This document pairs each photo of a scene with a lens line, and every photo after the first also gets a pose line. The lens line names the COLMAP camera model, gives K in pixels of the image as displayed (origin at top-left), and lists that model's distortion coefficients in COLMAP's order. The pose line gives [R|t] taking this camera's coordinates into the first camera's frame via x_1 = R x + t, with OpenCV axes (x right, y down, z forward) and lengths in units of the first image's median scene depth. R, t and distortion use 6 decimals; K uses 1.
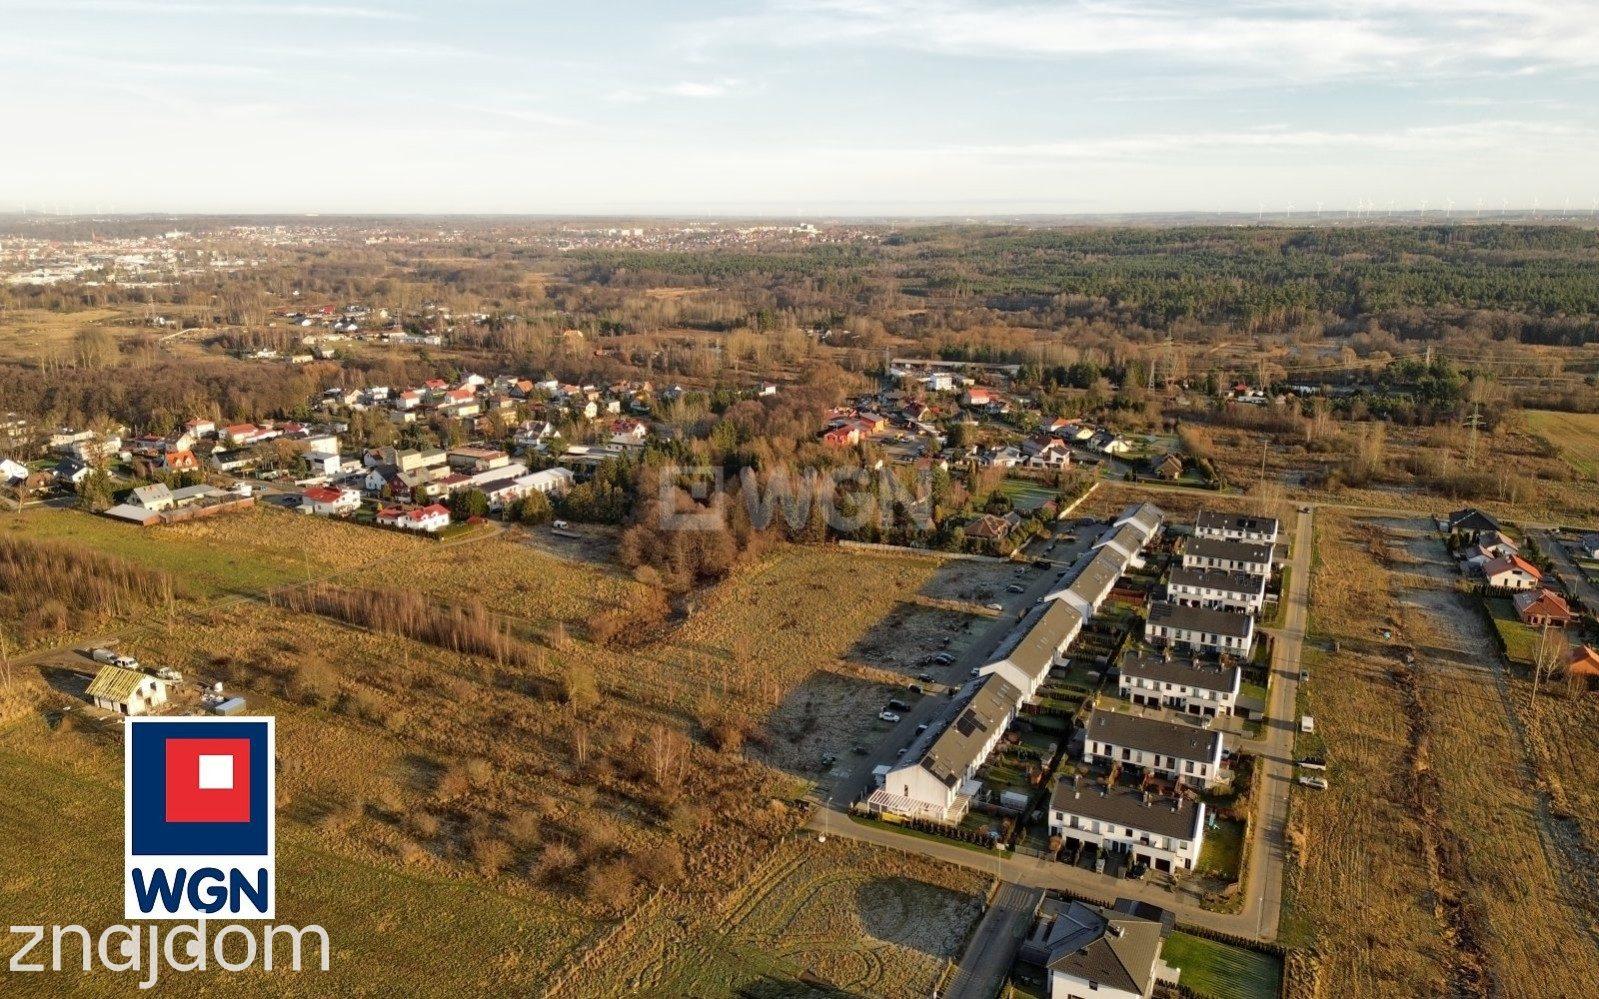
lens RADIAL K [[1119.6, 0, 801.9], [0, 1119.6, 496.2], [0, 0, 1]] dist [0.074728, -0.065497]
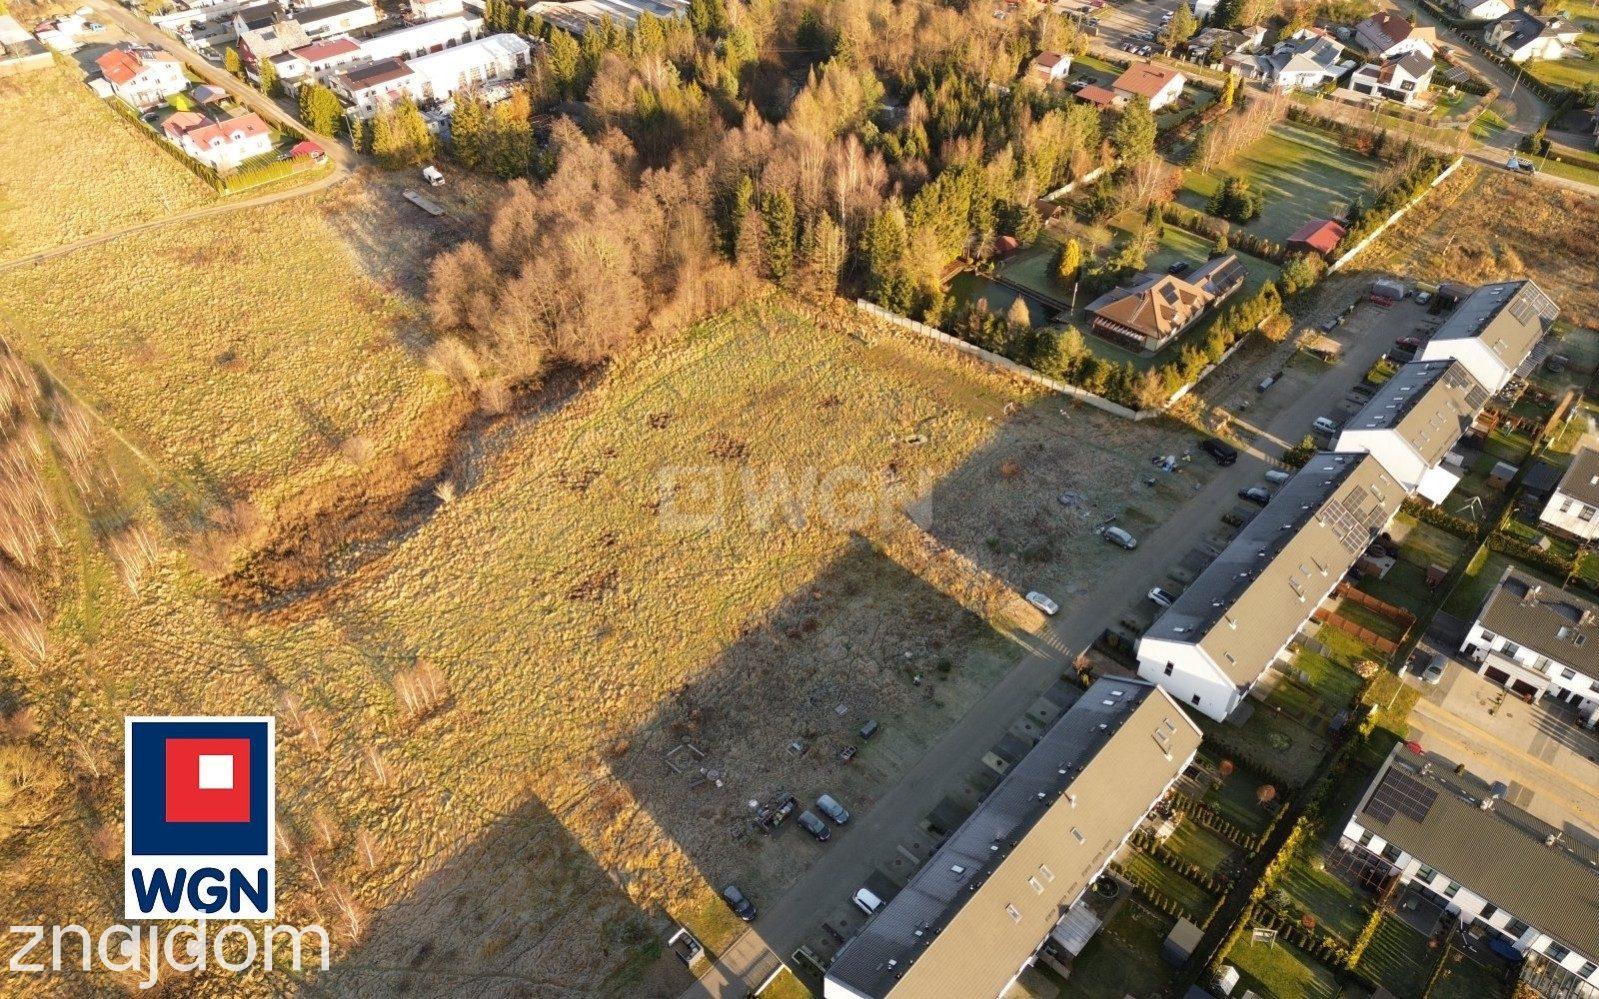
lens RADIAL K [[1119.6, 0, 809.2], [0, 1119.6, 508.9], [0, 0, 1]] dist [0.074728, -0.065497]
pose [[0.961167, 0.182147, -0.207319, 0.040218], [-0.065916, 0.881024, 0.468457, -0.034640], [0.267981, -0.436599, 0.858817, 0.141693]]
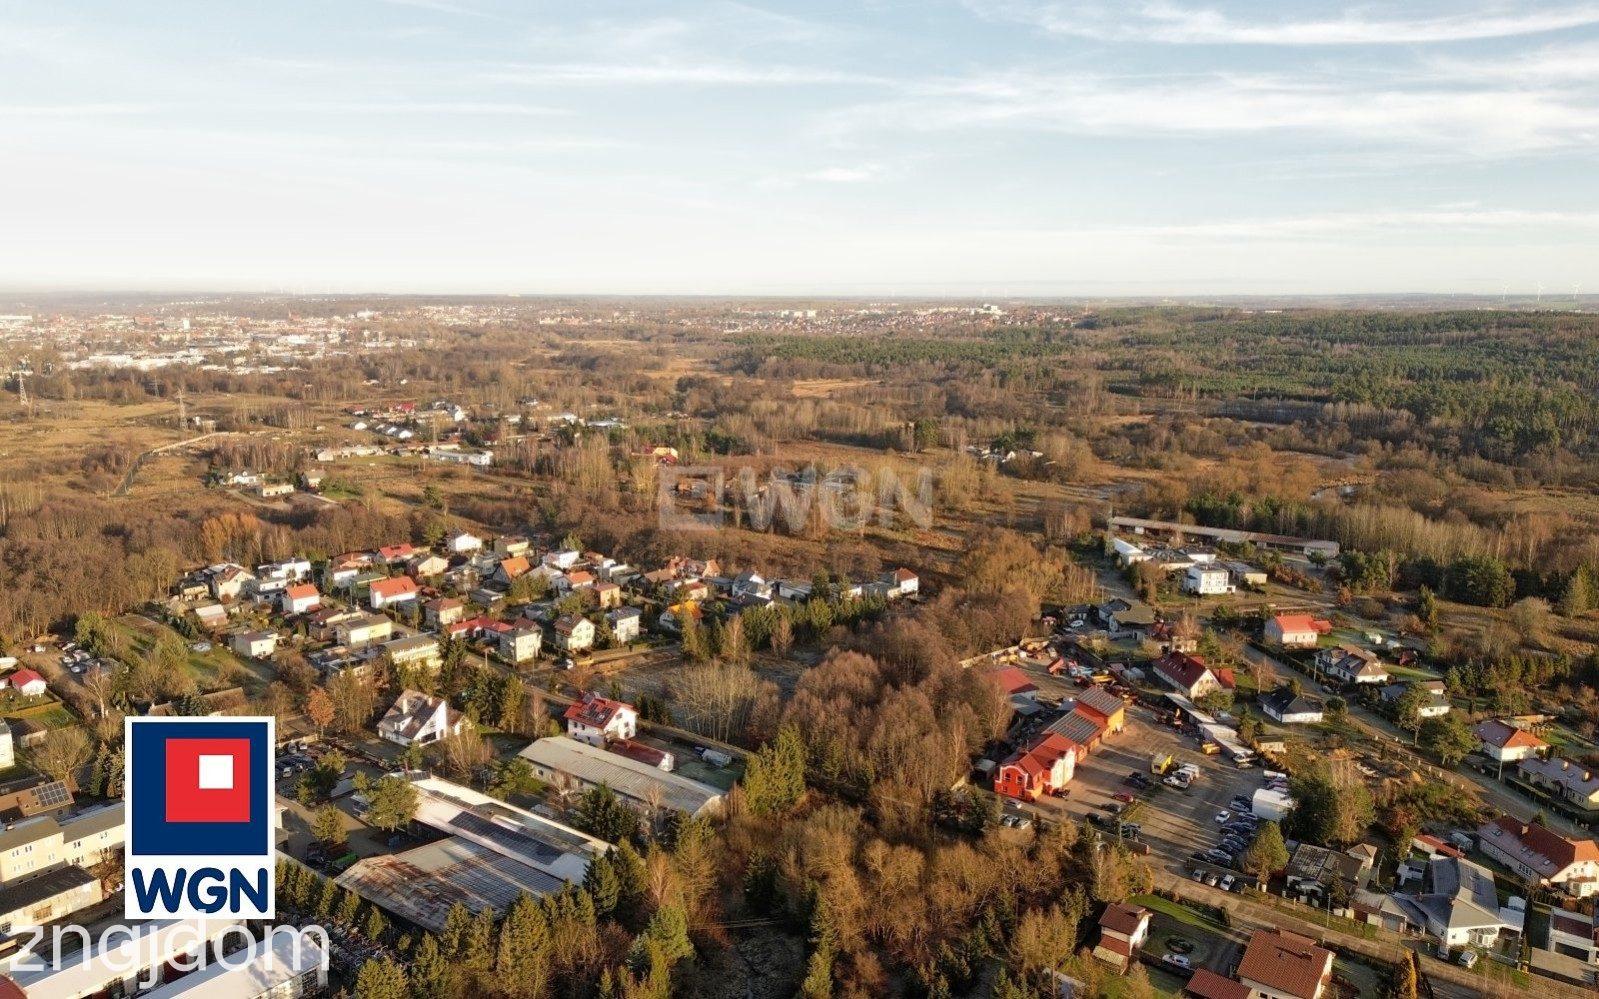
lens RADIAL K [[1119.6, 0, 801.0], [0, 1119.6, 495.0], [0, 0, 1]] dist [0.074728, -0.065497]
pose [[0.986972, 0.032436, -0.157589, 0.003737], [-0.043251, 0.996902, -0.065690, -0.055863], [0.154970, 0.071650, 0.985318, 0.221618]]
